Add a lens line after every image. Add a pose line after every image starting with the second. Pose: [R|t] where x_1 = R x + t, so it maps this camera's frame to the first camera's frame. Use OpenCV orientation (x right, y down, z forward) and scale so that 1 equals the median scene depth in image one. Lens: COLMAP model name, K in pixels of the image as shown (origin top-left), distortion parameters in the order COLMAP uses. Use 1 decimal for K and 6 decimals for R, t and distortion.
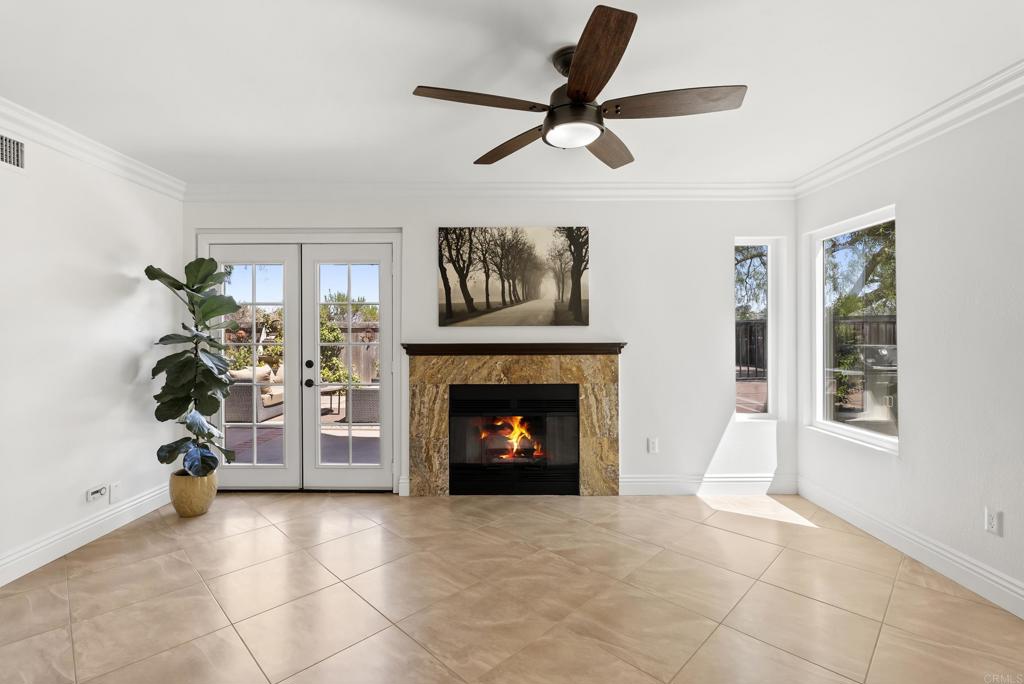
lens RADIAL K [[463.7, 0, 505.2], [0, 463.7, 334.7], [0, 0, 1]] dist [-0.008096, 0.002940]
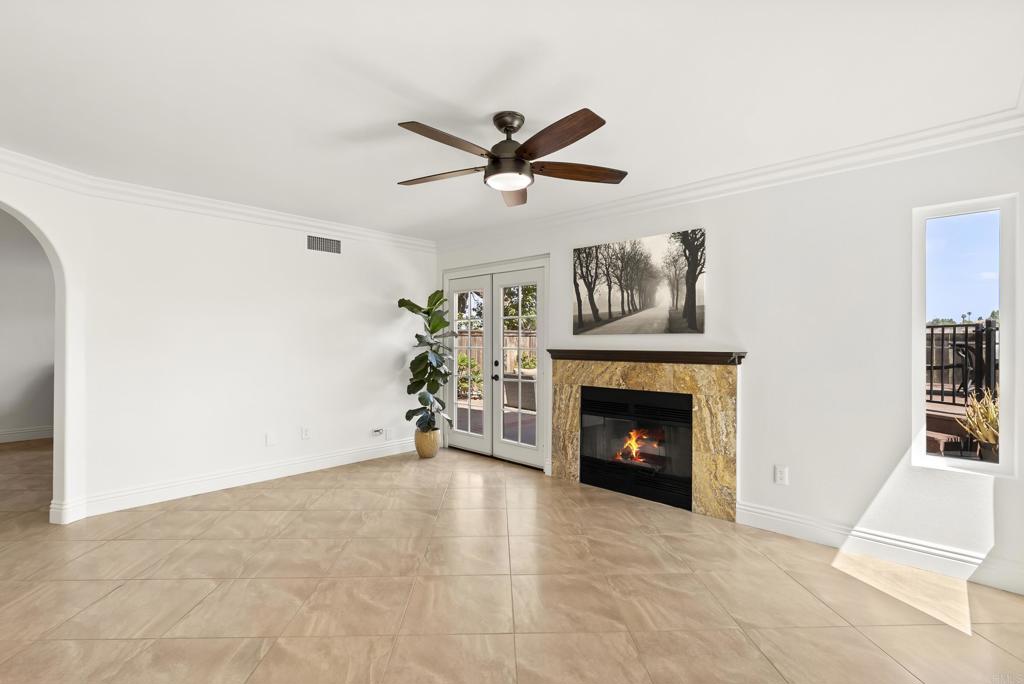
lens RADIAL K [[463.7, 0, 512.9], [0, 463.7, 341.5], [0, 0, 1]] dist [-0.008096, 0.002940]
pose [[0.733942, 0.005563, -0.679190, 0.532698], [-0.006154, 0.999980, 0.001540, -0.001984], [0.679185, 0.003049, 0.733961, 0.050351]]
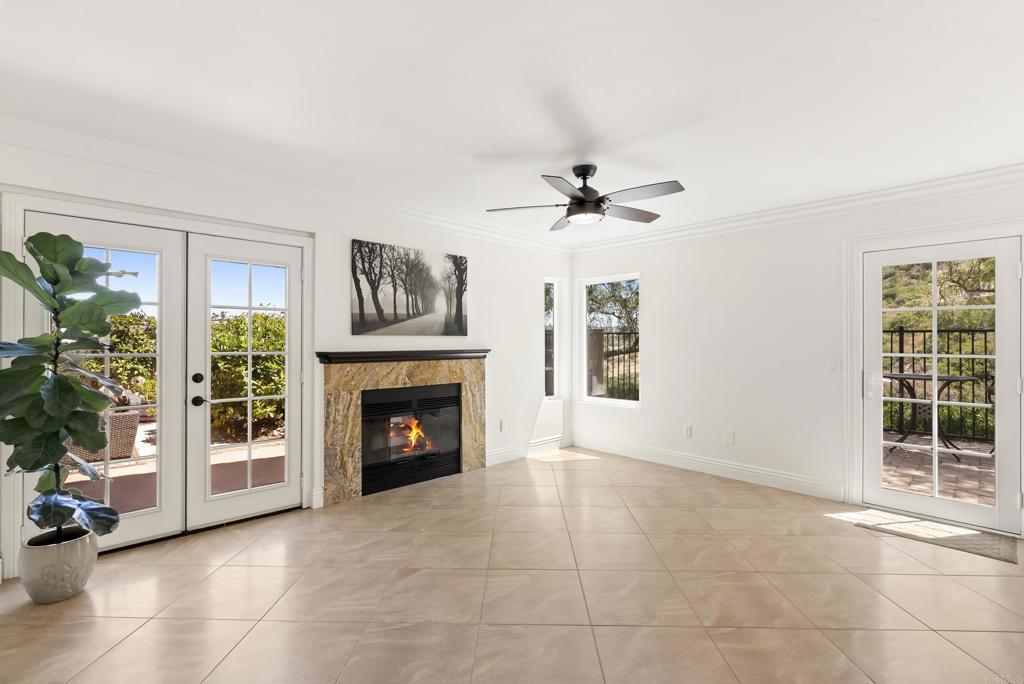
lens RADIAL K [[463.7, 0, 507.7], [0, 463.7, 339.2], [0, 0, 1]] dist [-0.008096, 0.002940]
pose [[0.725007, 0.006421, 0.688712, -0.604131], [-0.001698, 0.999970, -0.007535, -0.001149], [-0.688740, 0.004294, 0.724996, 0.014993]]
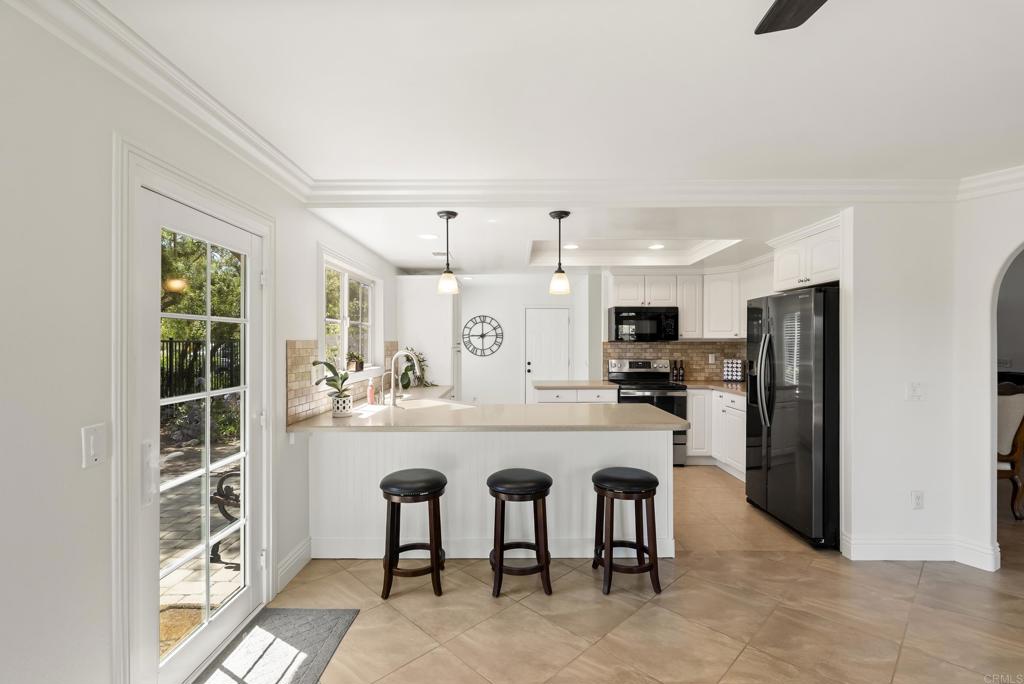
lens RADIAL K [[463.7, 0, 510.5], [0, 463.7, 344.1], [0, 0, 1]] dist [-0.008096, 0.002940]
pose [[-0.999958, 0.004295, 0.008108, 0.258590], [0.004352, 0.999966, 0.007038, -0.042685], [-0.008078, 0.007073, -0.999942, 0.660358]]
